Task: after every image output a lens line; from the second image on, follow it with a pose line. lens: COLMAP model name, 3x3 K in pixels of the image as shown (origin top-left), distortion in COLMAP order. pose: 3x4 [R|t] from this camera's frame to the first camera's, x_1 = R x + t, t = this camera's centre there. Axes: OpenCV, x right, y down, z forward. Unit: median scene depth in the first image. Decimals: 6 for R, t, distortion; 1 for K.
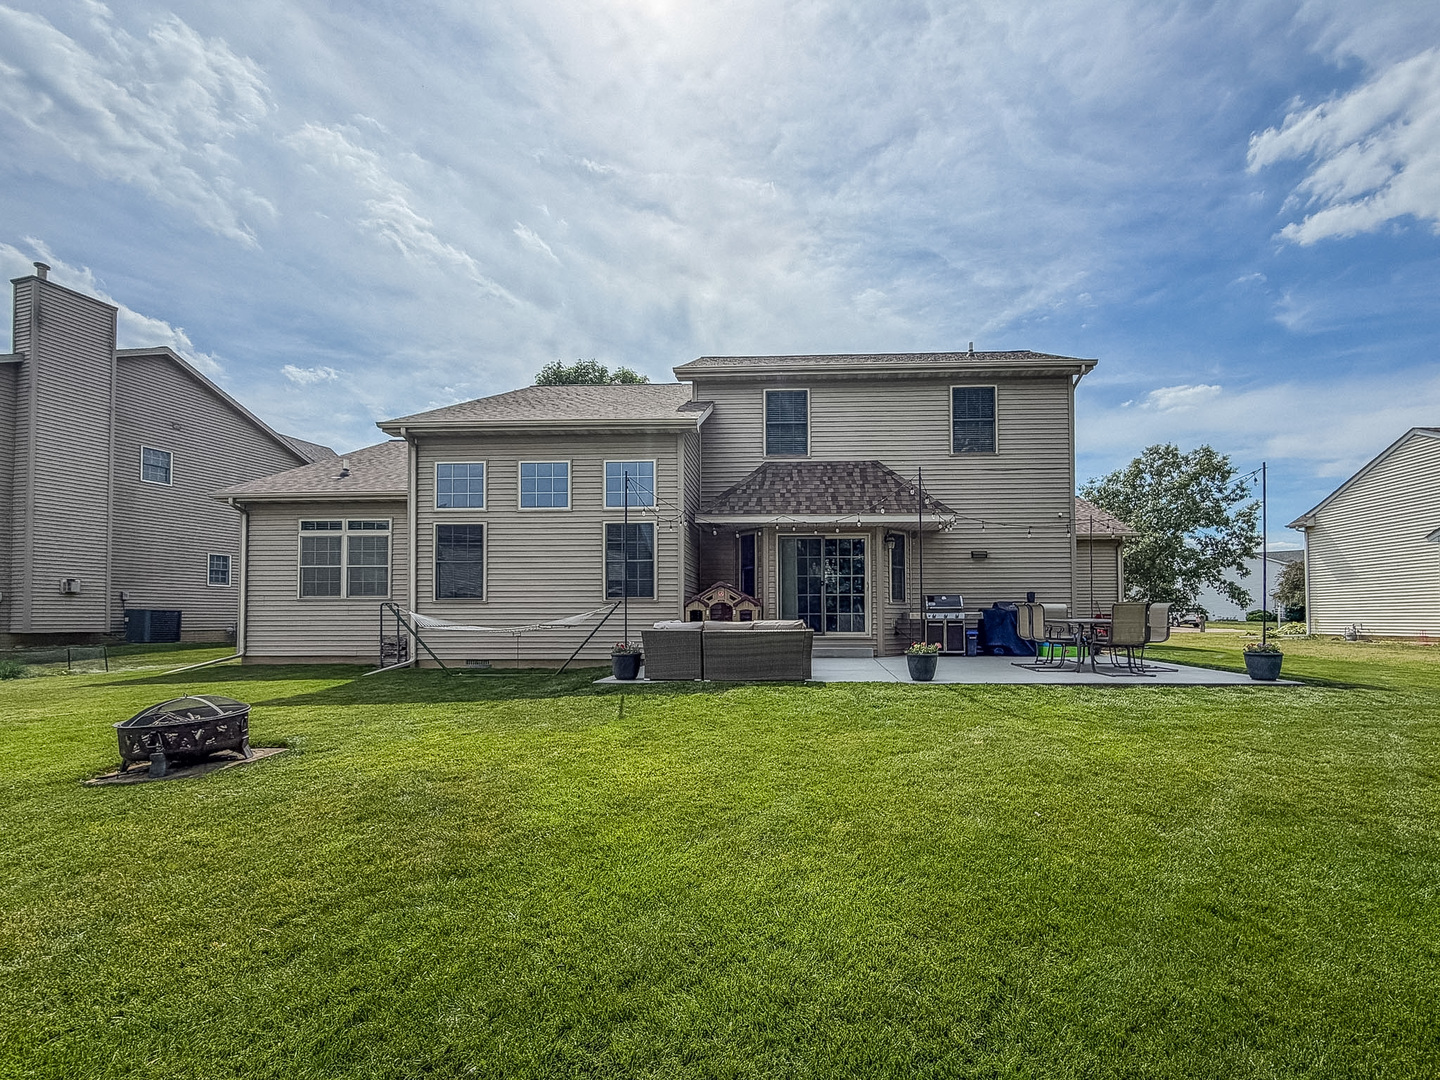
lens RADIAL K [[604.9, 0, 780.4], [0, 604.9, 598.5], [0, 0, 1]] dist [0.001713, 0.000422]
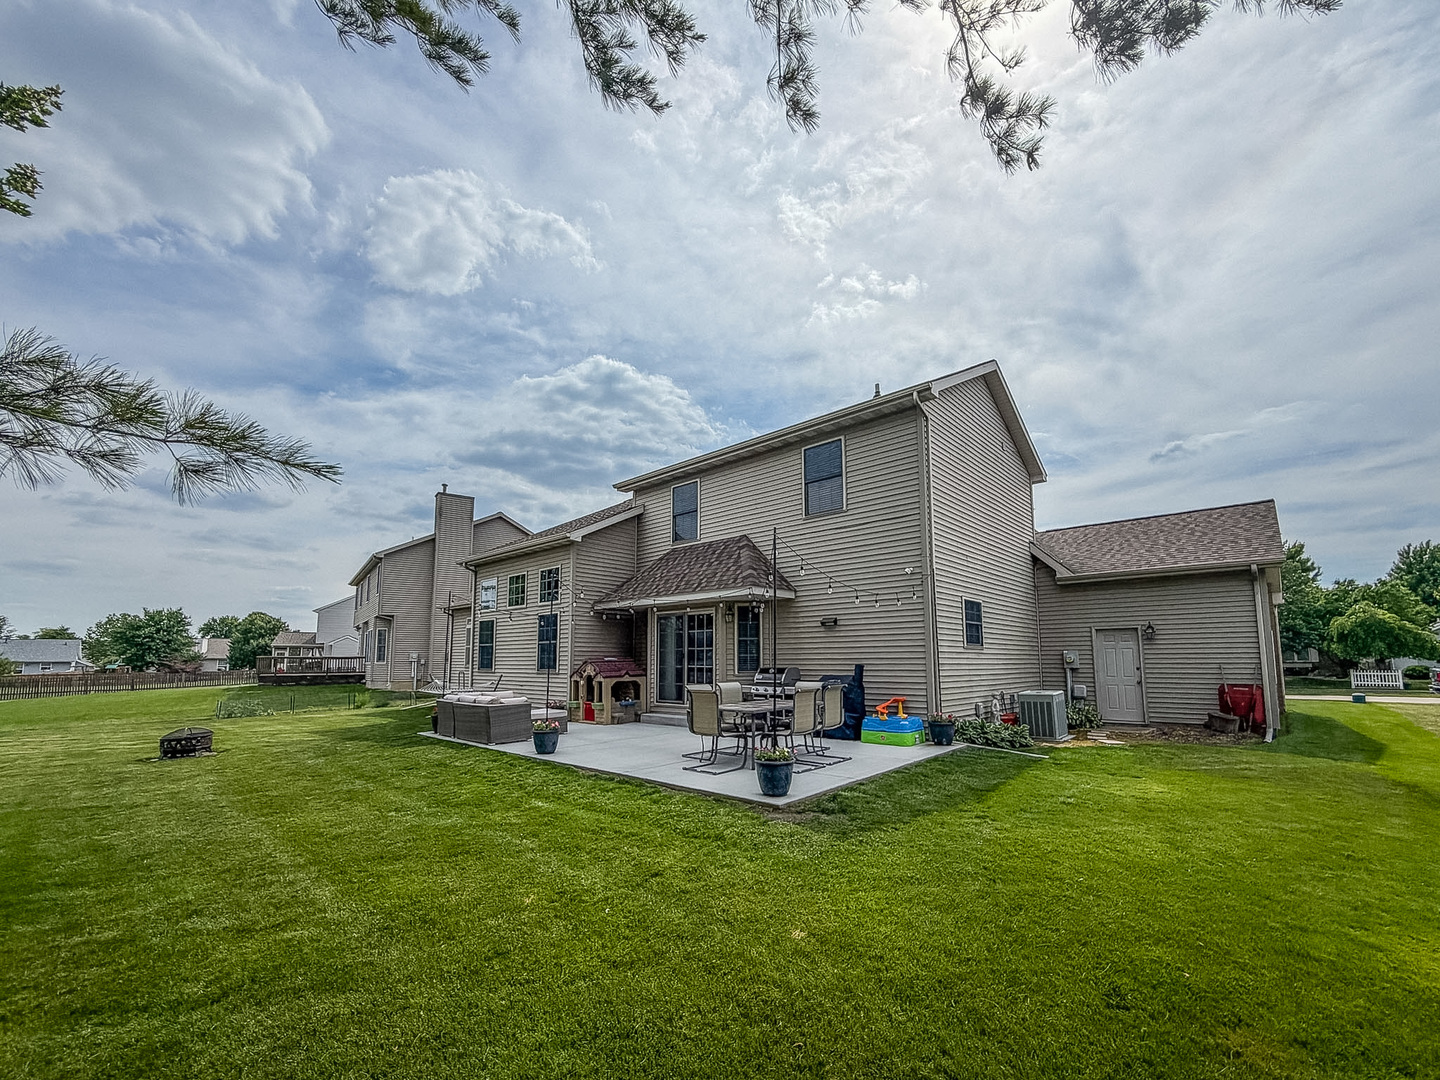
lens RADIAL K [[588.3, 0, 698.8], [0, 588.3, 588.7], [0, 0, 1]] dist [0.001009, 0.000048]
pose [[0.742708, -0.074291, -0.665482, 0.785342], [0.021485, 0.995959, -0.087206, -0.050849], [0.669271, 0.050471, 0.741302, 0.209912]]
